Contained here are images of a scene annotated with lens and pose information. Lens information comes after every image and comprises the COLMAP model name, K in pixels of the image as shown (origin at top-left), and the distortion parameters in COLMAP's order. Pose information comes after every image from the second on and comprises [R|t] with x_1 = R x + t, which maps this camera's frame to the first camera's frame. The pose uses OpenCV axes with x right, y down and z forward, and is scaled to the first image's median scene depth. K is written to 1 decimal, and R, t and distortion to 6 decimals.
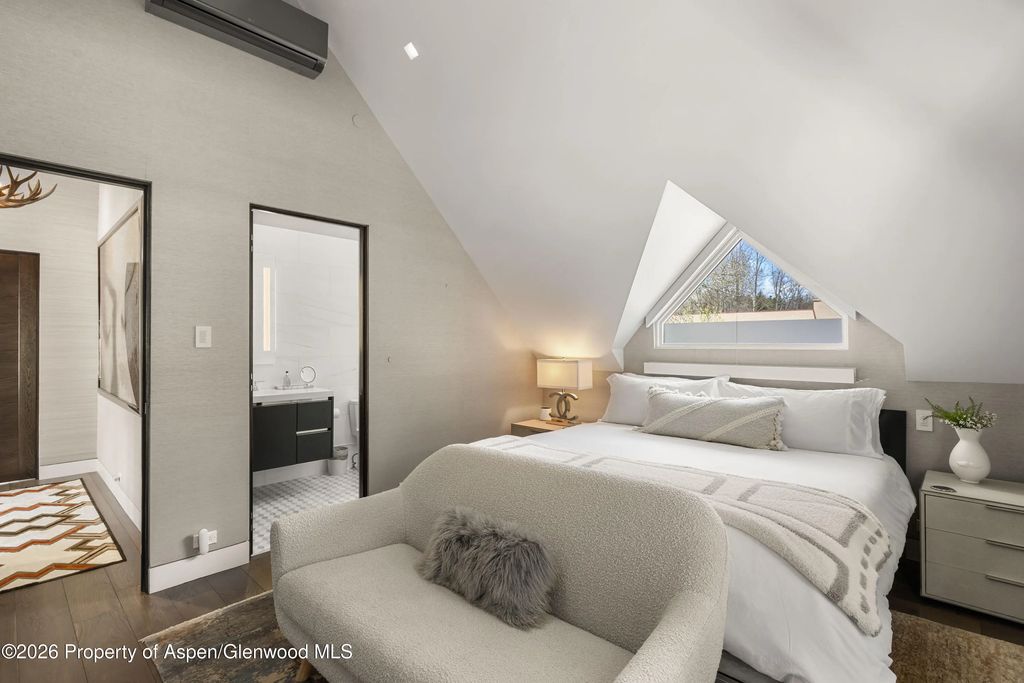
lens RADIAL K [[465.9, 0, 512.0], [0, 465.9, 341.5], [0, 0, 1]] dist [0.000541, 0.000029]
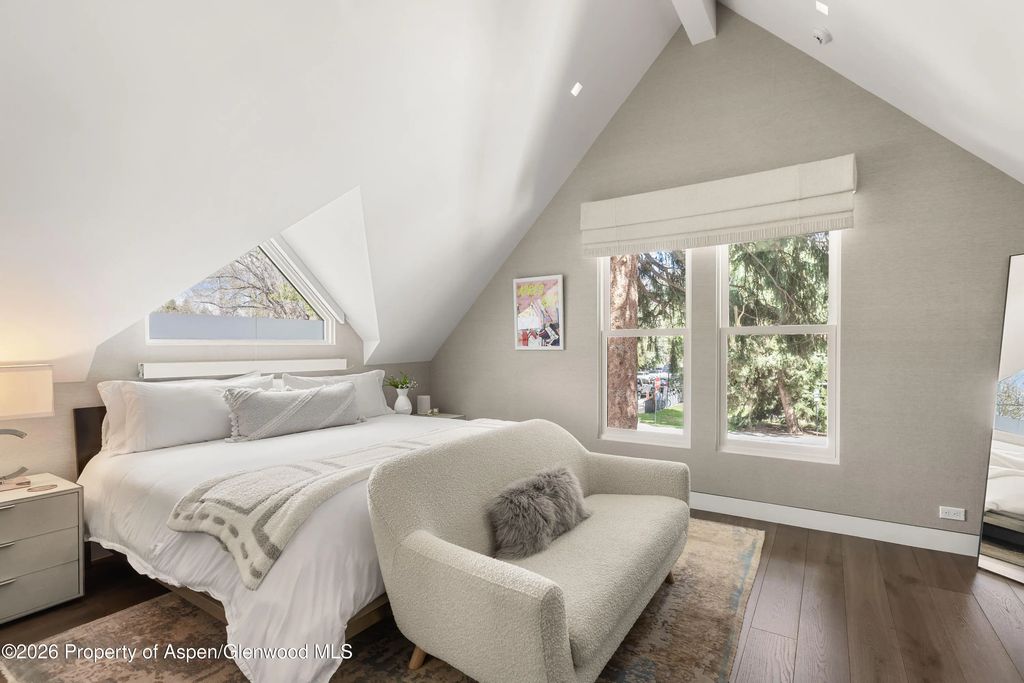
lens RADIAL K [[485.0, 0, 513.8], [0, 485.0, 351.1], [0, 0, 1]] dist [-0.000526, -0.000346]
pose [[-0.169446, -0.011465, 0.985473, -0.628294], [-0.003291, 0.999933, 0.011068, 0.014724], [-0.985534, -0.001368, -0.169472, 0.614691]]
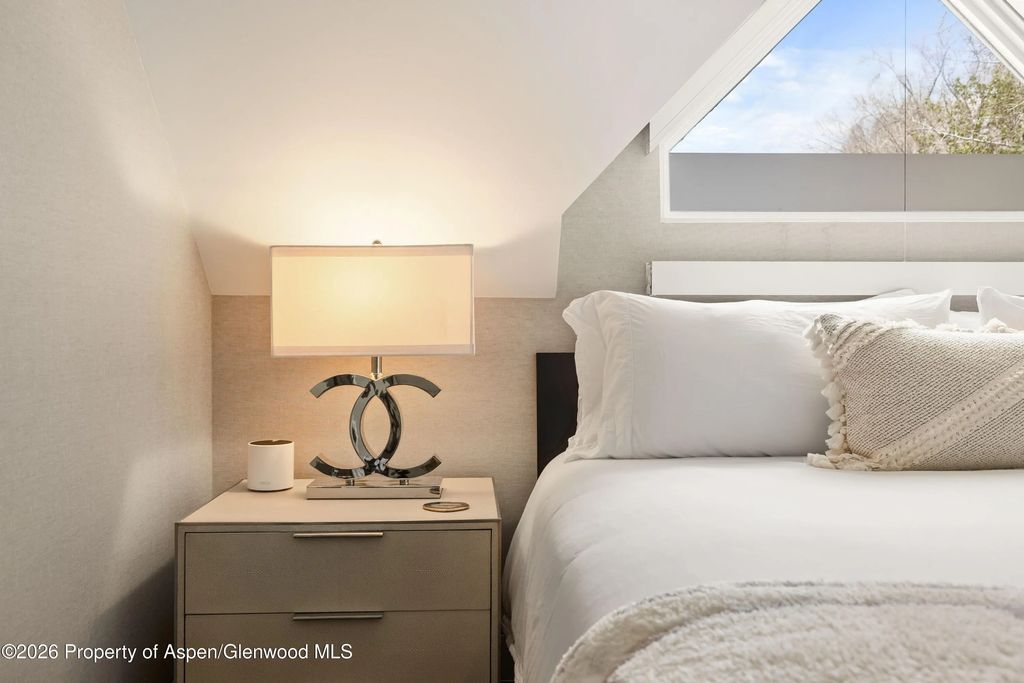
lens RADIAL K [[847.9, 0, 513.6], [0, 847.9, 341.6], [0, 0, 1]] dist [-0.015803, -0.004605]
pose [[0.695698, -0.012760, 0.718221, -0.213341], [-0.002620, 0.999790, 0.020300, 0.097941], [-0.718330, -0.016004, 0.695518, 0.737377]]
